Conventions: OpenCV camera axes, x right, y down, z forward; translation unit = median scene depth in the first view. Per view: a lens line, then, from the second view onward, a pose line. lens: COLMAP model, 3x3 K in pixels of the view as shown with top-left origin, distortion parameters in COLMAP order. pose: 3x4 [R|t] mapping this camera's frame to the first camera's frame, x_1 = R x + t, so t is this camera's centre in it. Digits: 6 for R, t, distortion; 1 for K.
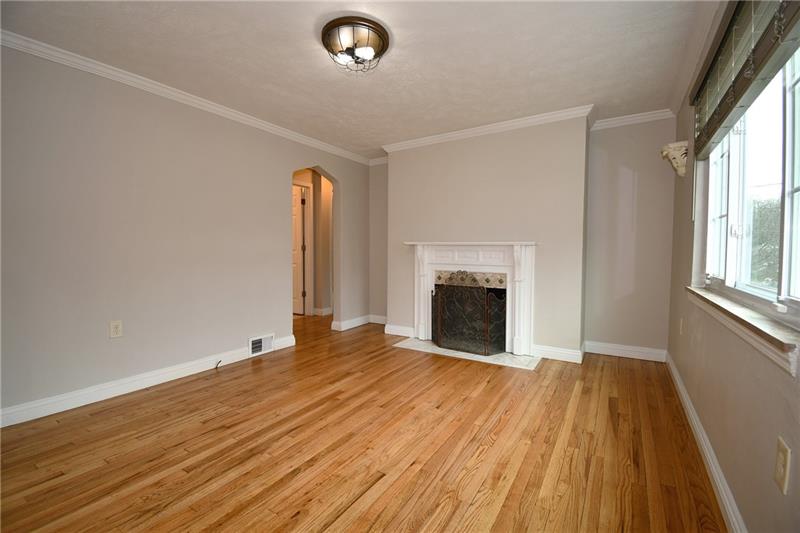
lens RADIAL K [[351.2, 0, 397.8], [0, 351.2, 263.6], [0, 0, 1]] dist [0.020848, -0.024578]
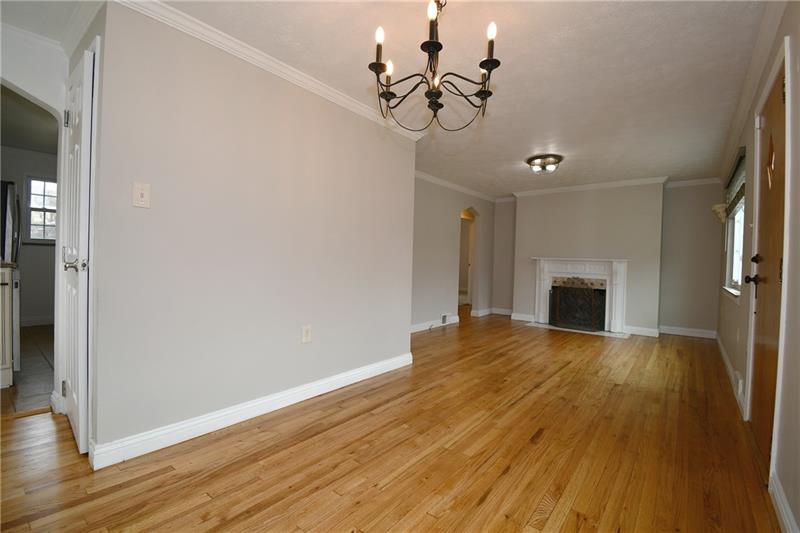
lens RADIAL K [[358.2, 0, 398.7], [0, 358.2, 264.1], [0, 0, 1]] dist [0.019395, -0.026799]
pose [[0.992900, 0.023583, -0.116594, -0.432913], [-0.026775, 0.999306, -0.025886, 0.026838], [0.115903, 0.028824, 0.992842, -0.706785]]
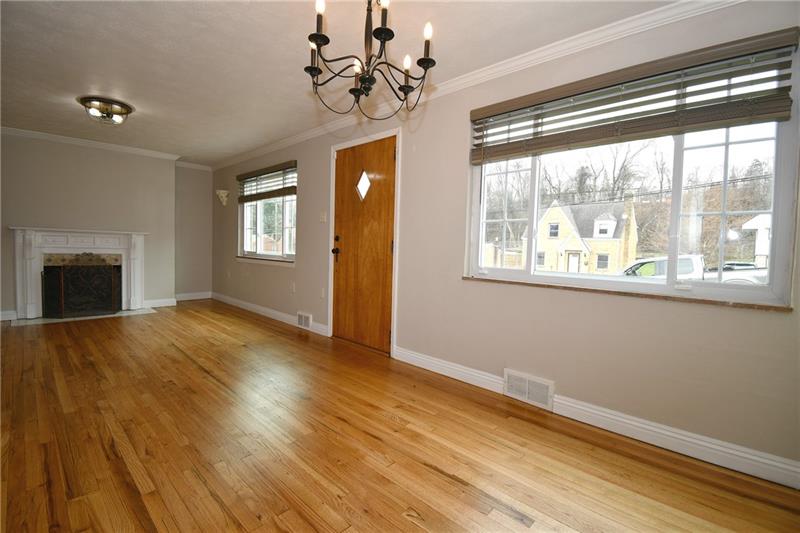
lens RADIAL K [[358.2, 0, 398.7], [0, 358.2, 264.1], [0, 0, 1]] dist [0.019395, -0.026799]
pose [[0.197221, -0.047941, 0.979186, -0.914277], [0.008799, 0.998850, 0.047131, 0.011067], [-0.980320, -0.000680, 0.197416, -0.376558]]
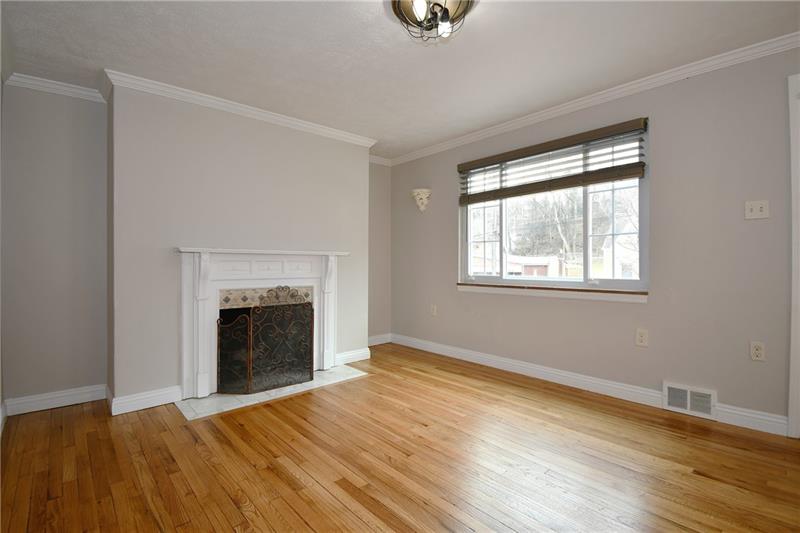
lens RADIAL K [[372.4, 0, 400.5], [0, 372.4, 262.9], [0, 0, 1]] dist [-0.001985, -0.000642]
pose [[0.271876, -0.005006, 0.962319, -0.600132], [0.040294, 0.999169, -0.006186, -0.017526], [-0.961488, 0.040458, 0.271852, 0.535609]]
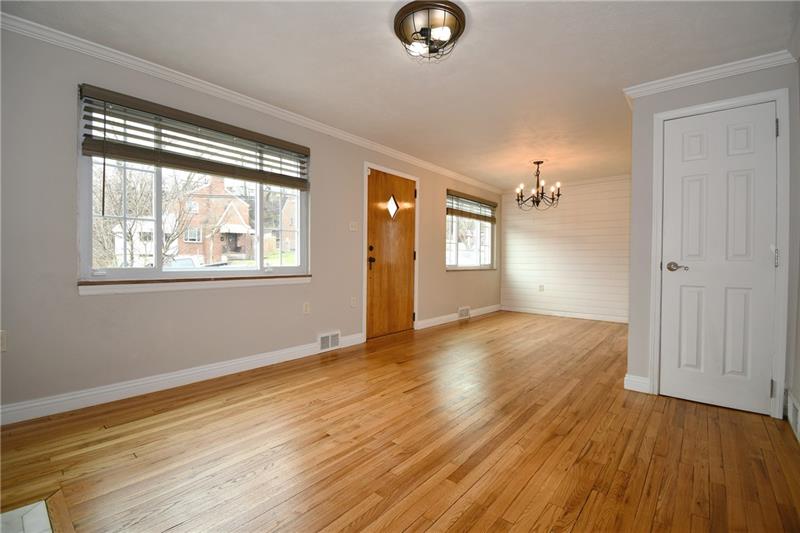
lens RADIAL K [[351.2, 0, 397.8], [0, 351.2, 263.6], [0, 0, 1]] dist [0.020848, -0.024578]
pose [[-0.988244, -0.016143, 0.152027, -0.118173], [-0.008700, 0.998736, 0.049500, -0.026300], [-0.152634, 0.047595, -0.987136, 1.226233]]
